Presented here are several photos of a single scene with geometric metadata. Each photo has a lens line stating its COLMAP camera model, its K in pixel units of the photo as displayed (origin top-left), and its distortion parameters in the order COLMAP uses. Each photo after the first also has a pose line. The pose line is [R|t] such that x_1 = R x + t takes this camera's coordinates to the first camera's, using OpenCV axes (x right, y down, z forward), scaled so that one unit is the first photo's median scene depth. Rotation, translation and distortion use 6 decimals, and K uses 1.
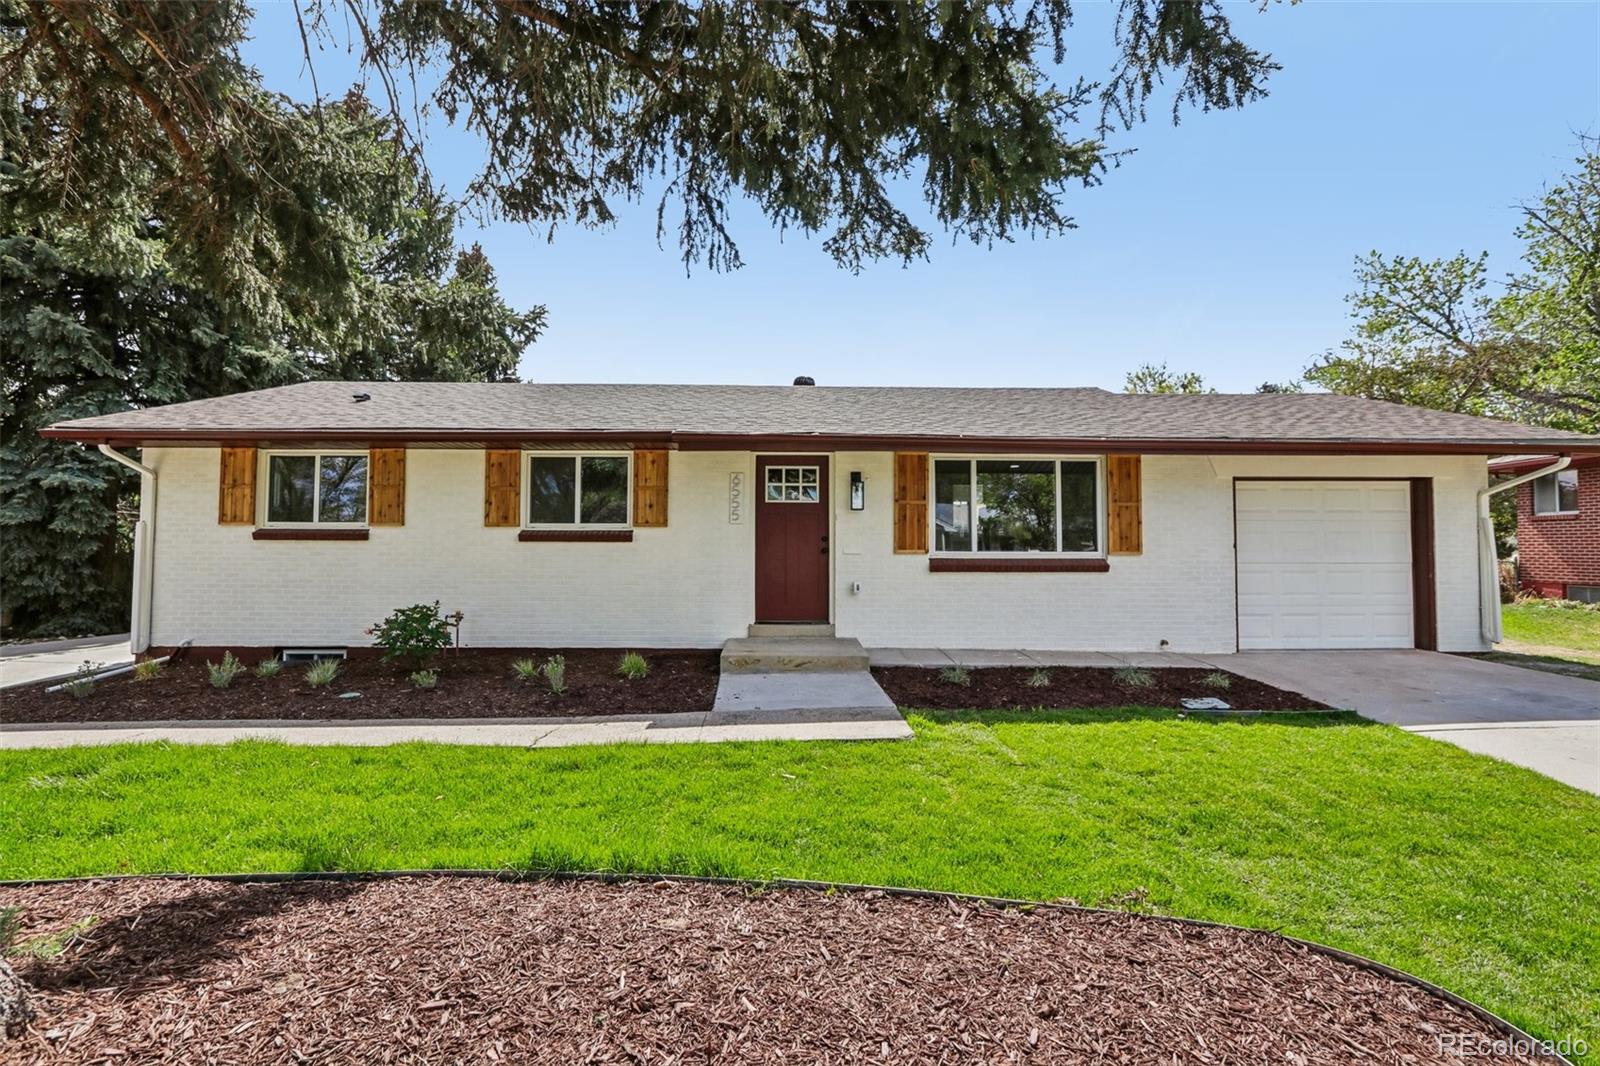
lens RADIAL K [[714.4, 0, 800.0], [0, 714.4, 533.0], [0, 0, 1]] dist [0.020602, 0.000279]
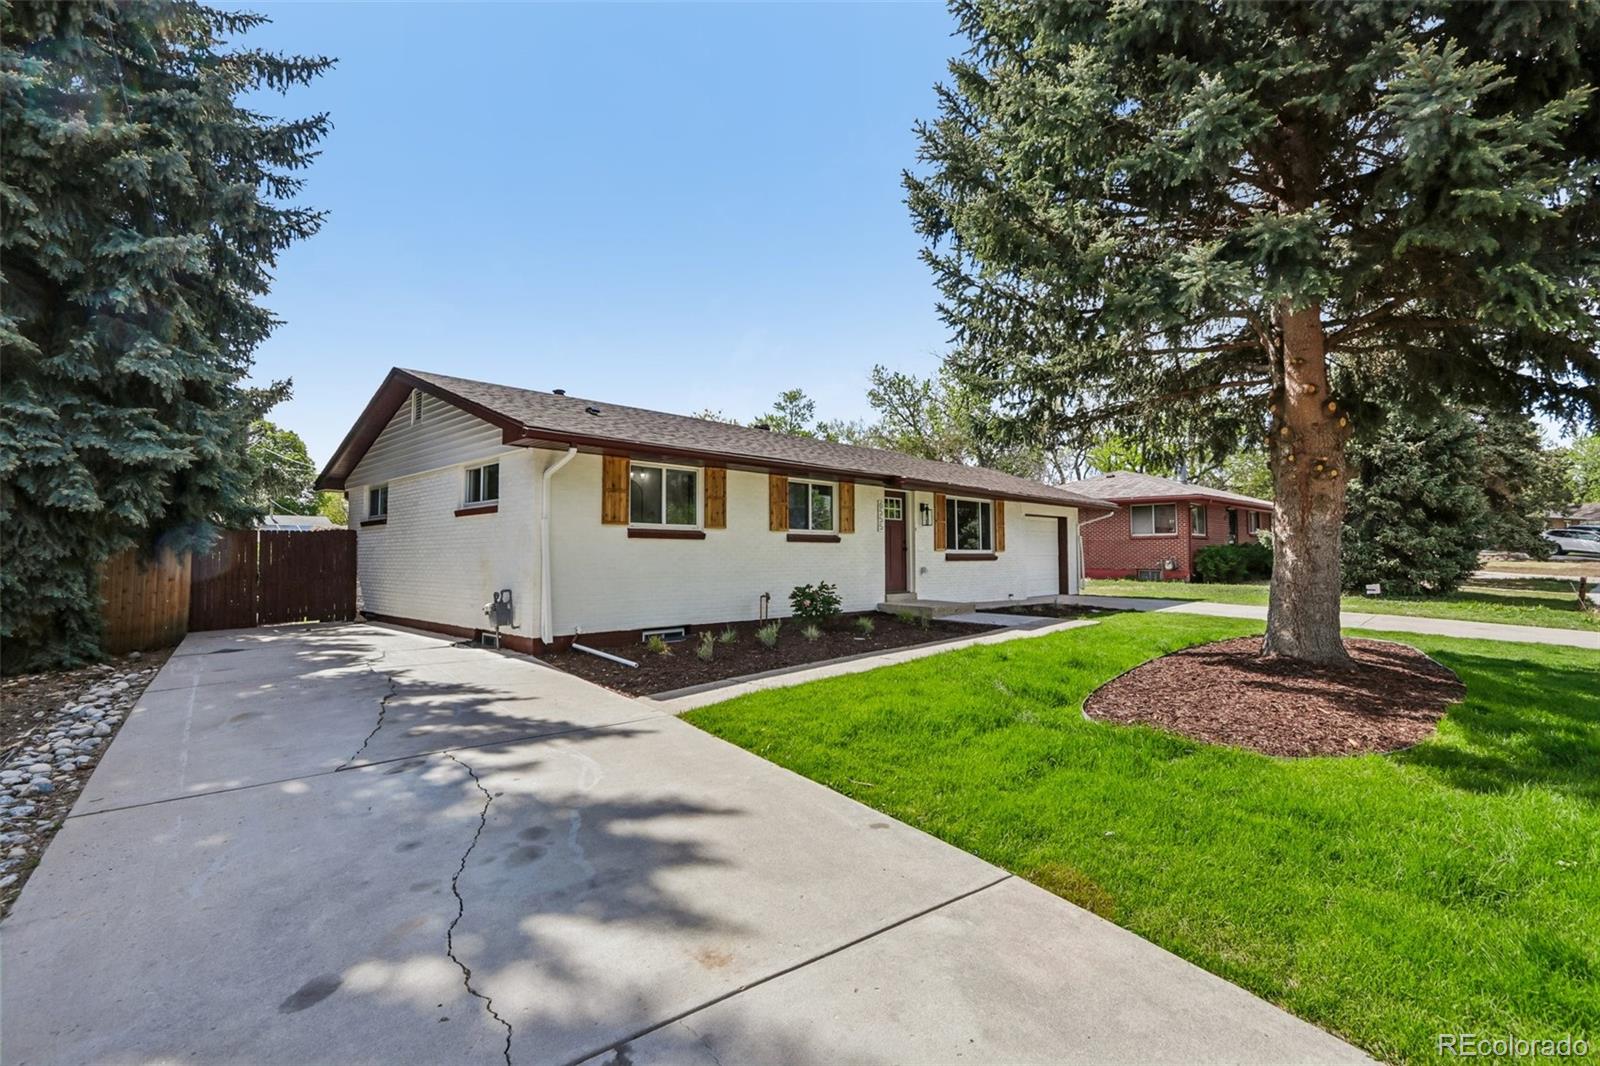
lens RADIAL K [[733.8, 0, 783.6], [0, 733.8, 516.6], [0, 0, 1]] dist [-0.014230, 0.001046]
pose [[0.702618, 0.033965, 0.710756, -1.402087], [-0.024626, 0.999422, -0.023415, -0.003170], [-0.711141, -0.001051, 0.703049, -0.002710]]
